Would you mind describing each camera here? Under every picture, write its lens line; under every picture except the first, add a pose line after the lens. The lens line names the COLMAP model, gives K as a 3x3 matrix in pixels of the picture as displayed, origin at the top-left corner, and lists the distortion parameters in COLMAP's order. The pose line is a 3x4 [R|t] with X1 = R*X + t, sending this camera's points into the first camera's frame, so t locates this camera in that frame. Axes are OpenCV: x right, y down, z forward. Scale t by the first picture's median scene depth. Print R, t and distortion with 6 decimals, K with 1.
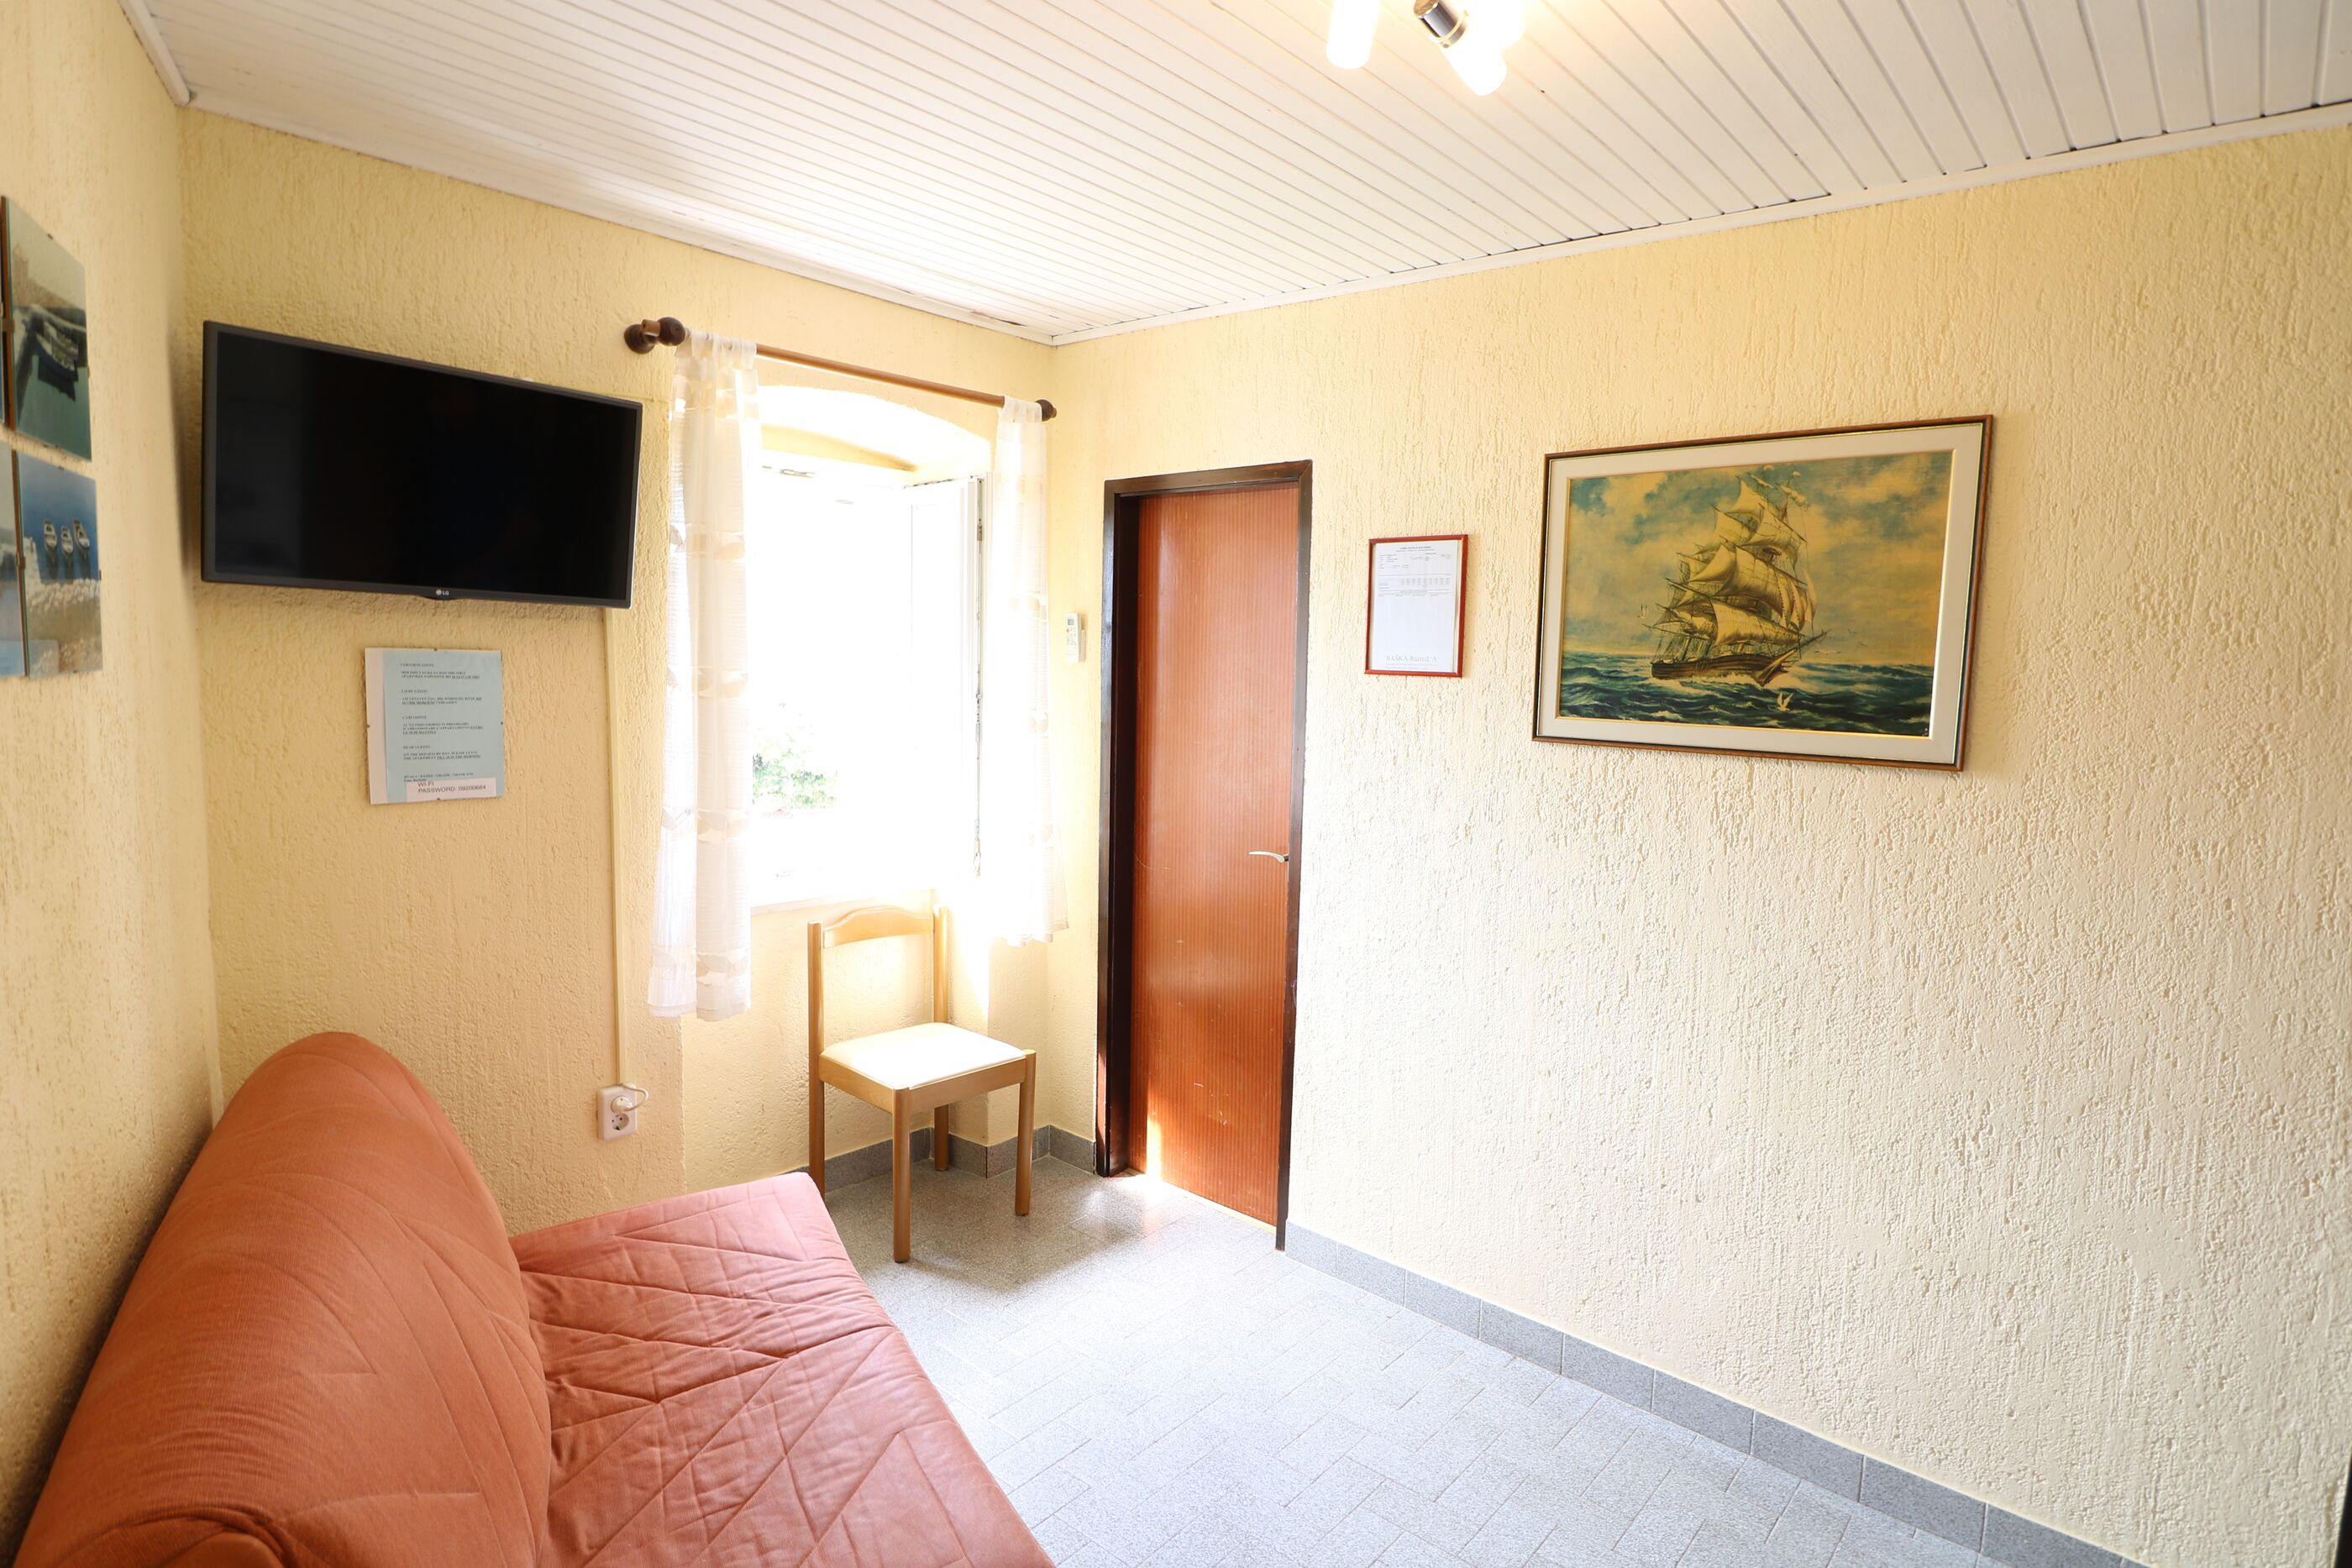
lens RADIAL K [[1216.2, 0, 1196.5], [0, 1216.2, 771.9], [0, 0, 1]] dist [-0.021152, -0.000578]
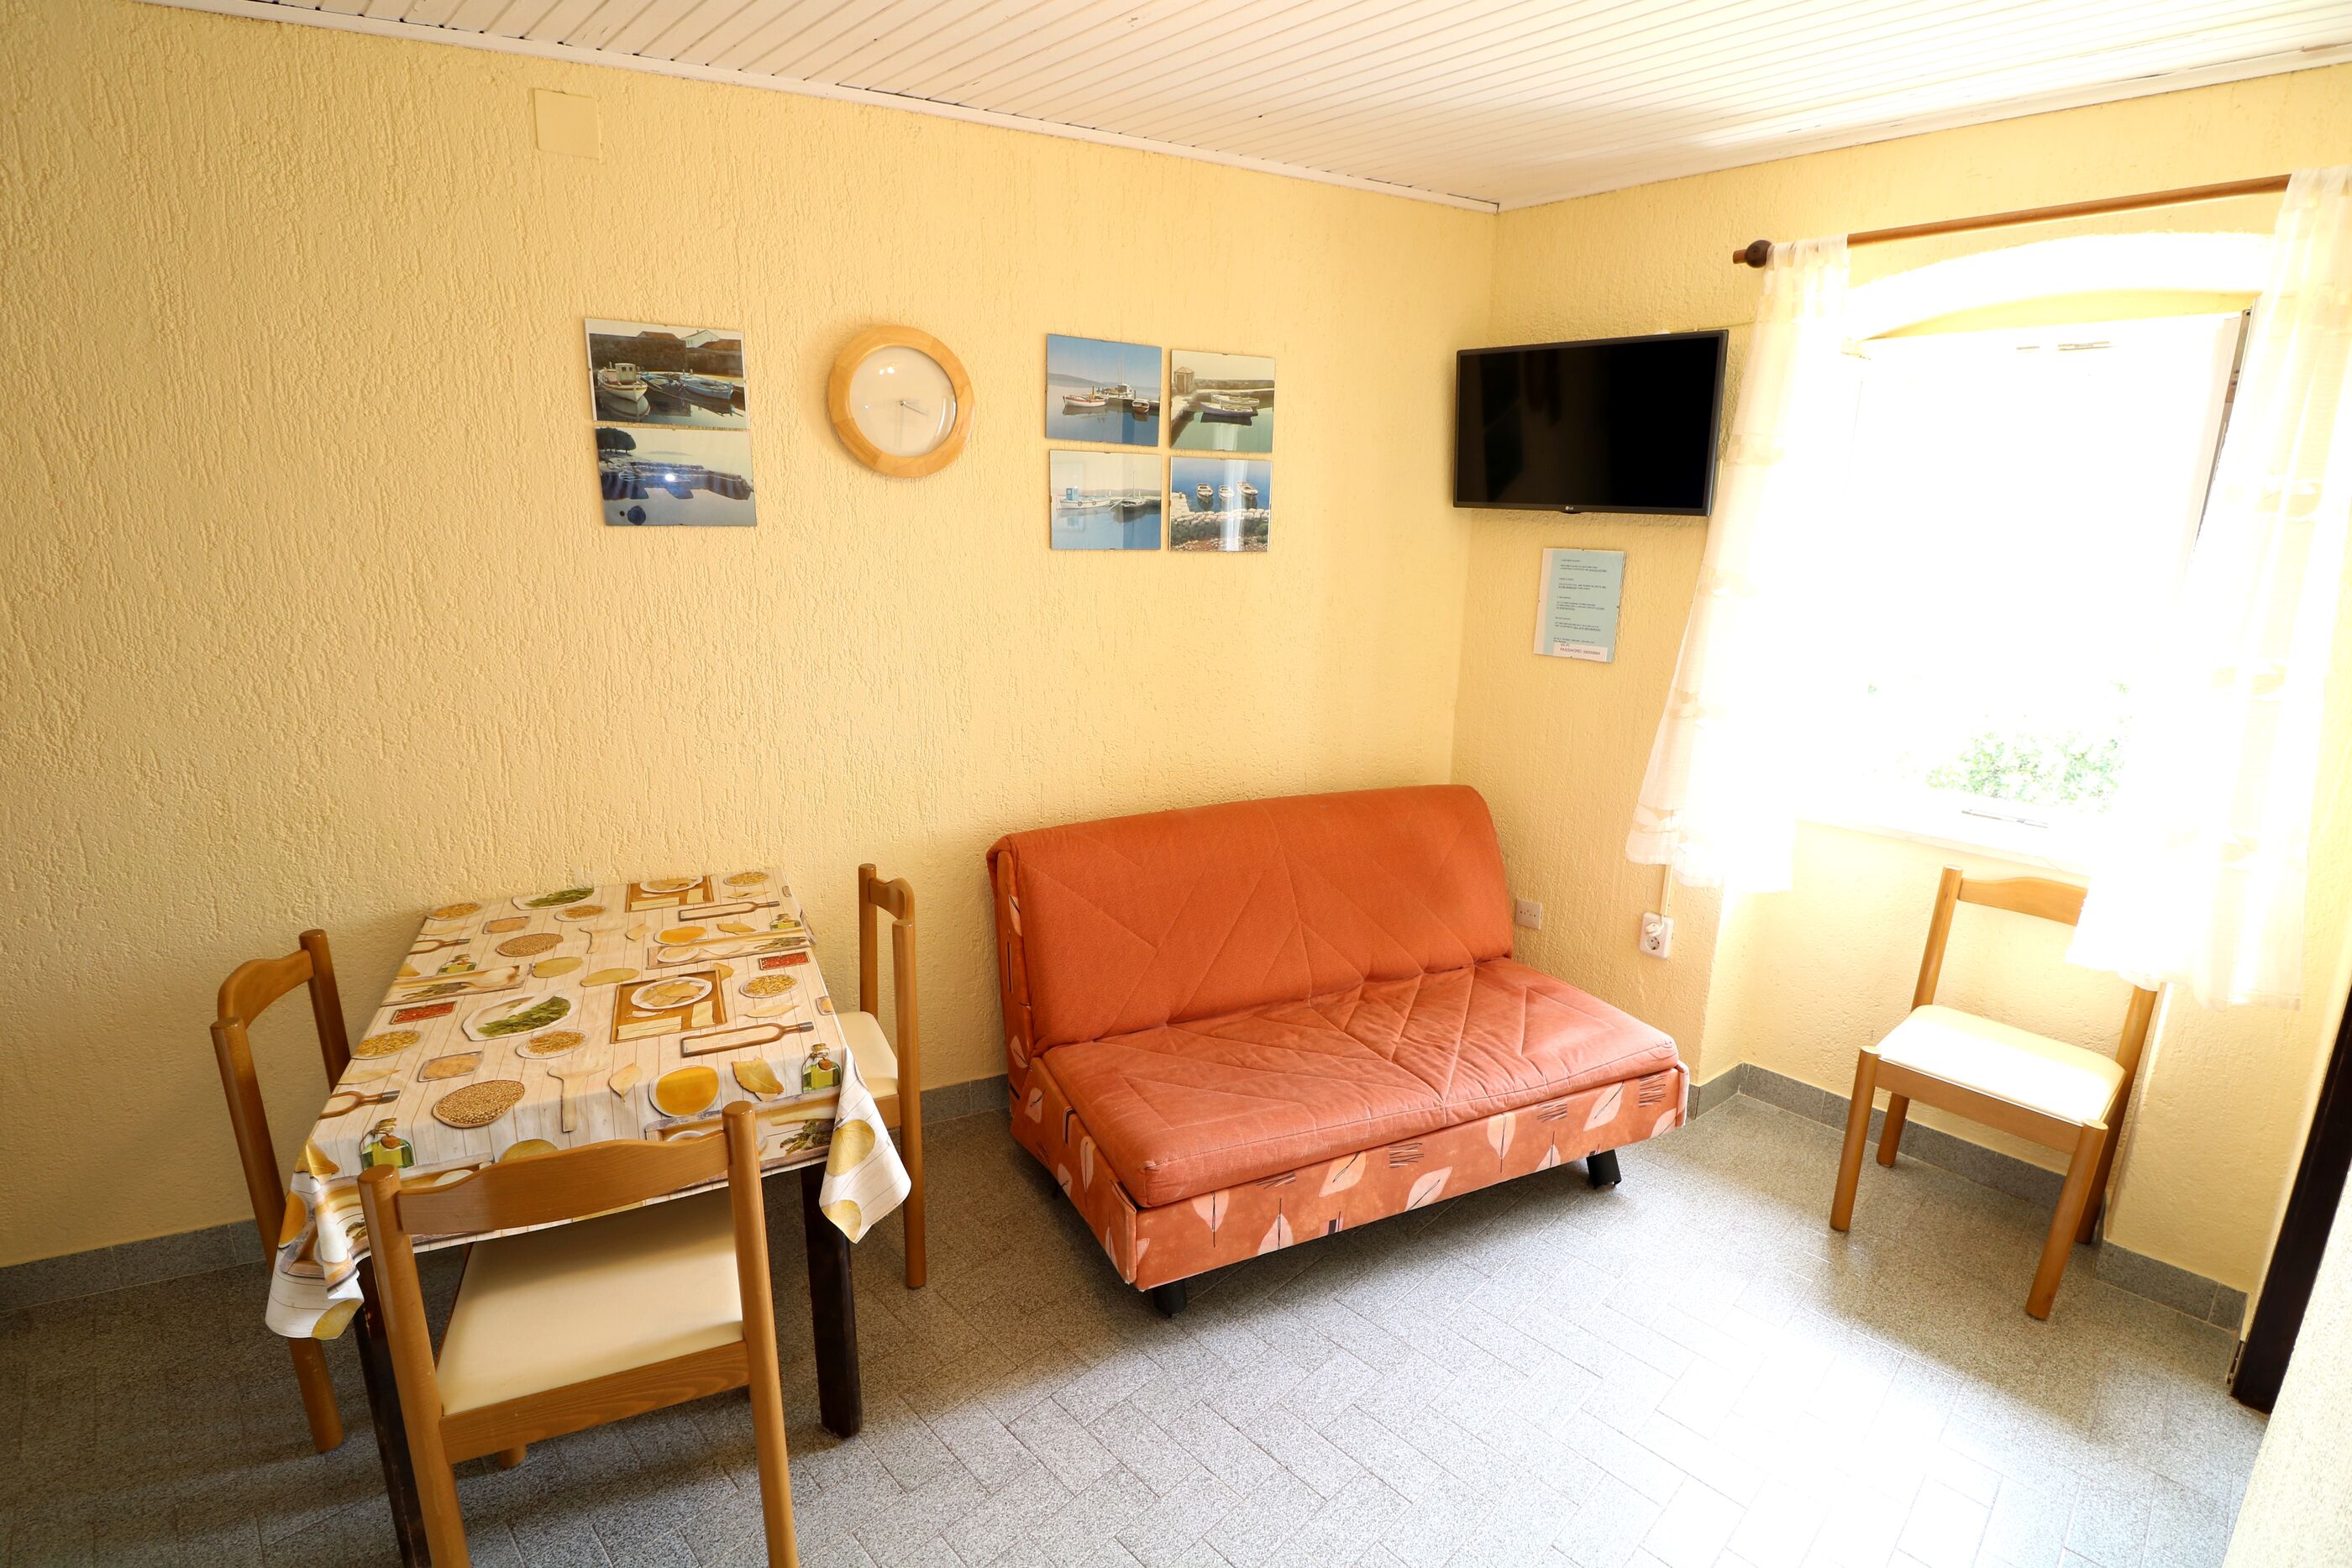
lens RADIAL K [[1081.1, 0, 1193.0], [0, 1081.1, 782.6], [0, 0, 1]] dist [-0.010005, -0.007311]
pose [[-0.091834, 0.205808, -0.974274, 0.687752], [-0.124556, 0.968350, 0.216297, -0.054289], [0.987954, 0.141215, -0.063293, 0.667698]]
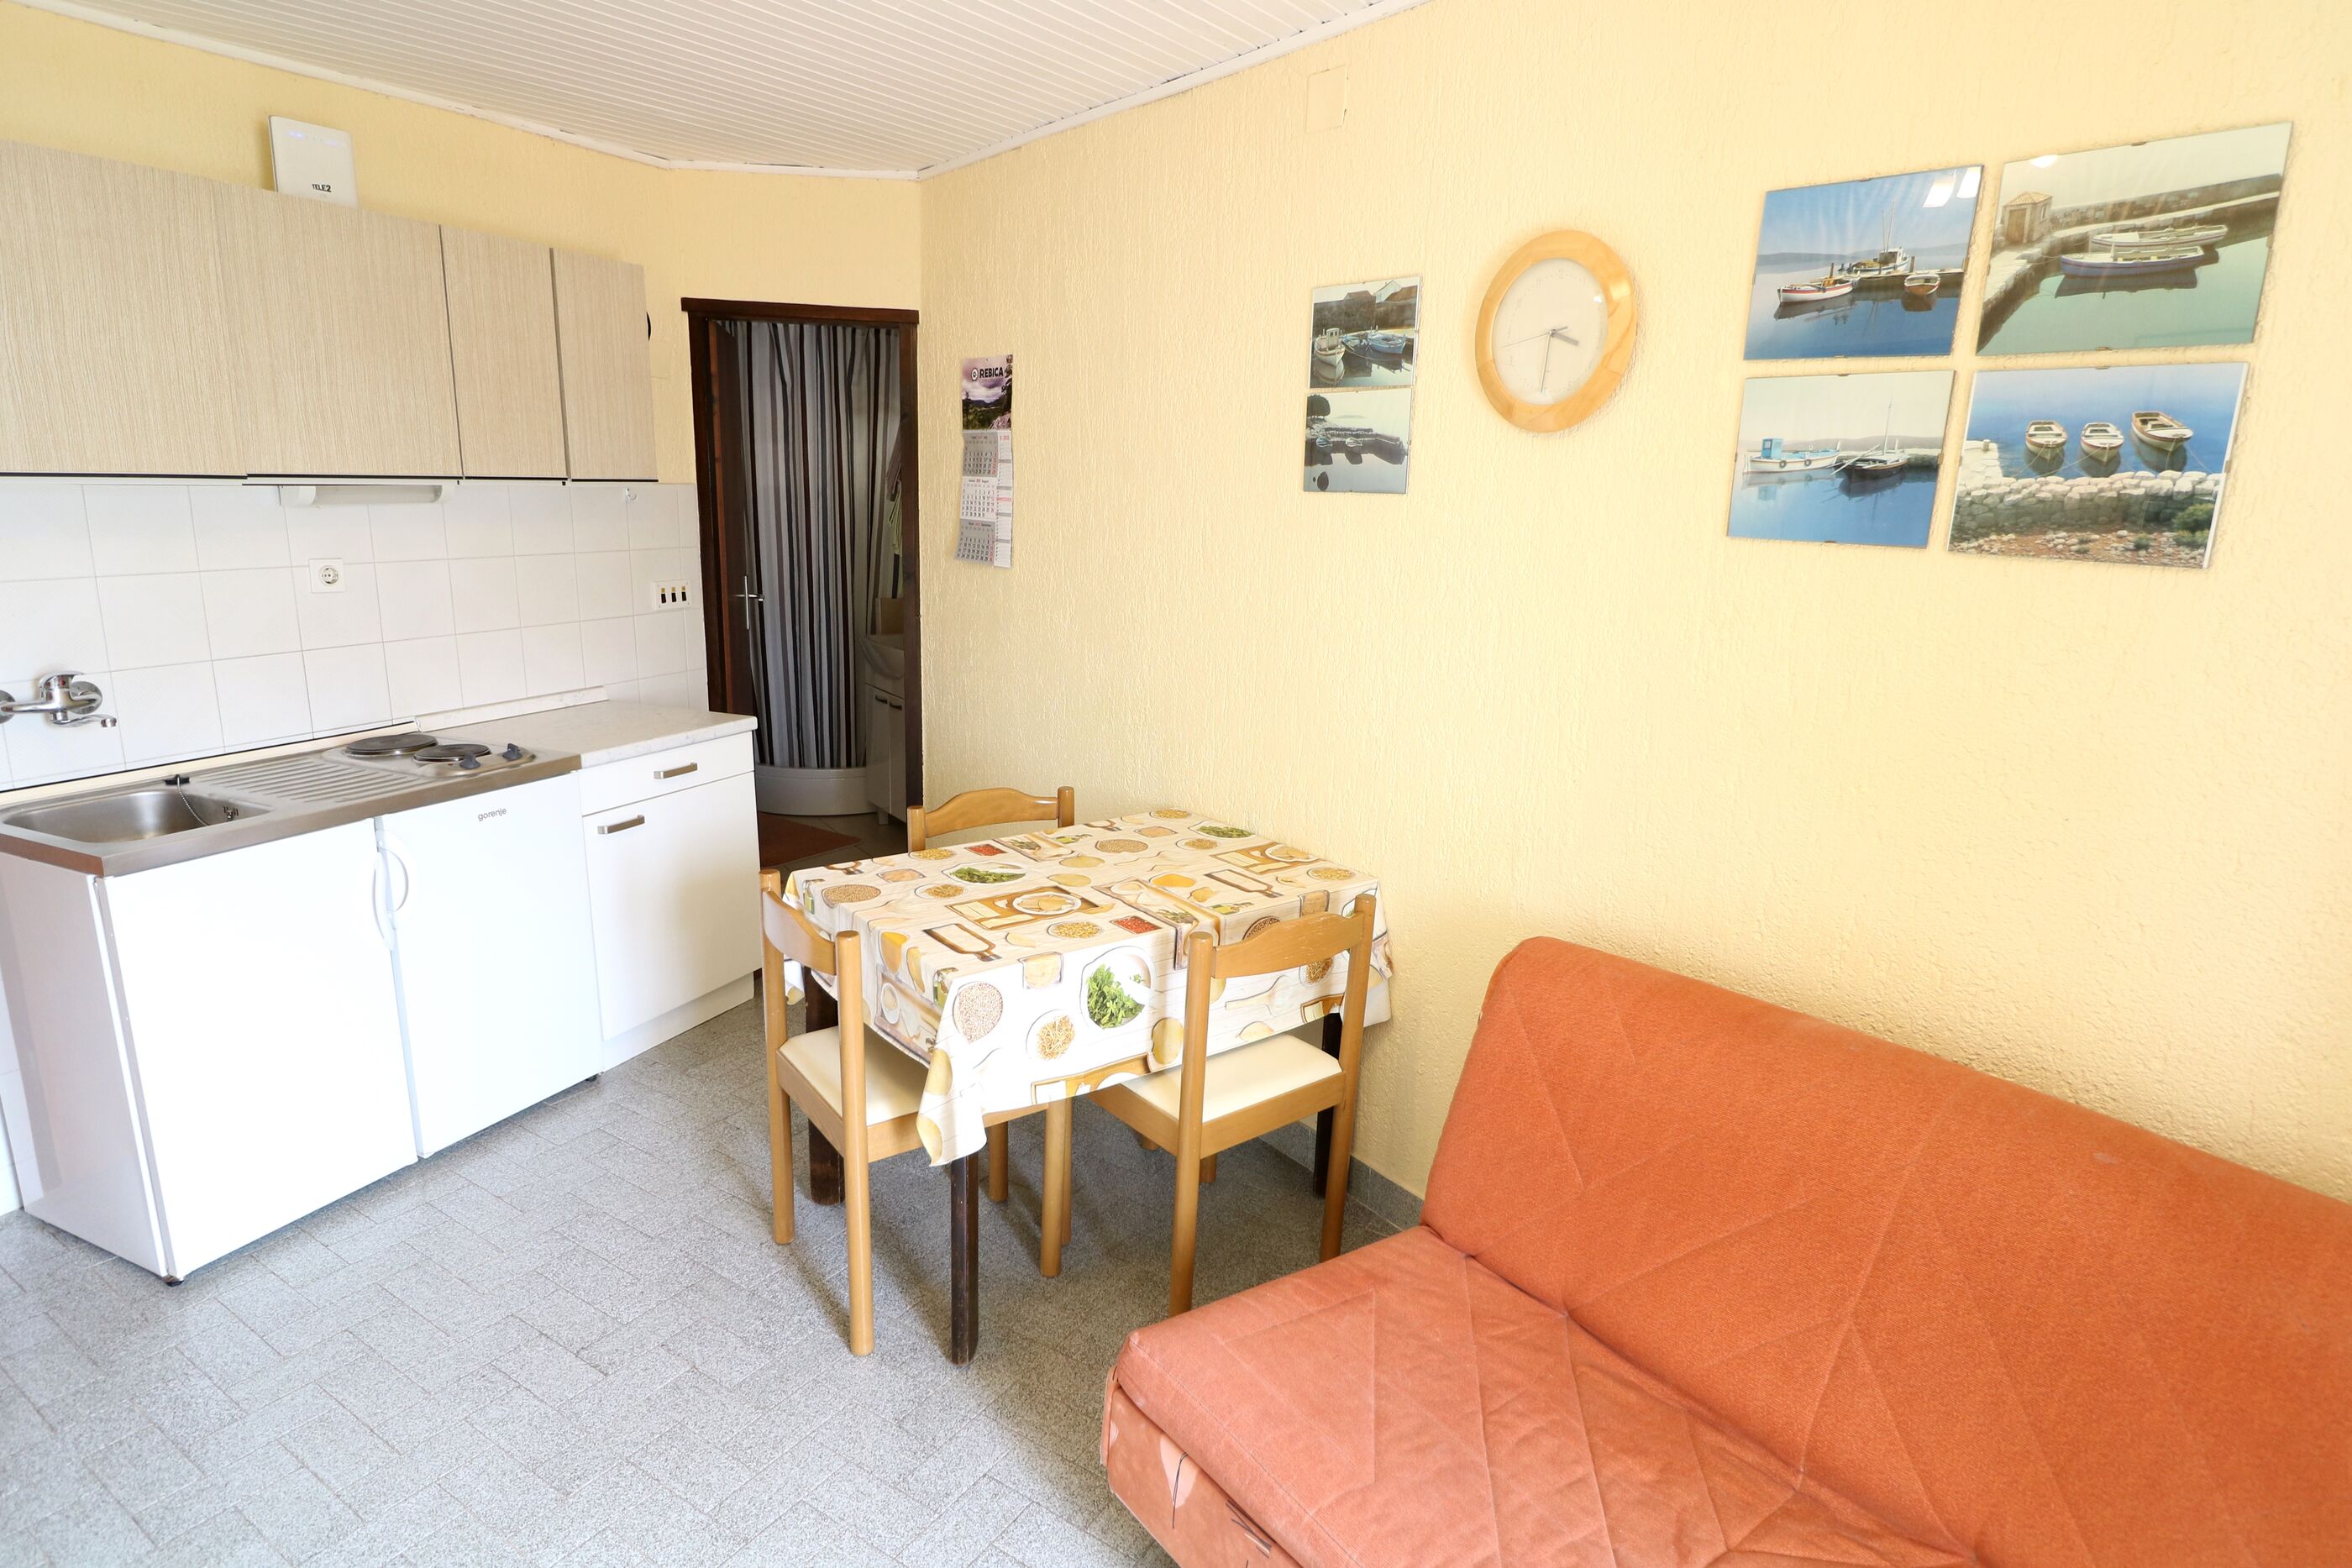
lens RADIAL K [[1261.8, 0, 1197.6], [0, 1261.8, 776.7], [0, 0, 1]] dist [-0.003972, -0.010075]
pose [[-0.989551, -0.028445, -0.141346, 0.005388], [-0.073252, 0.943580, 0.322942, -0.121416], [0.124185, 0.329922, -0.935804, 1.201191]]
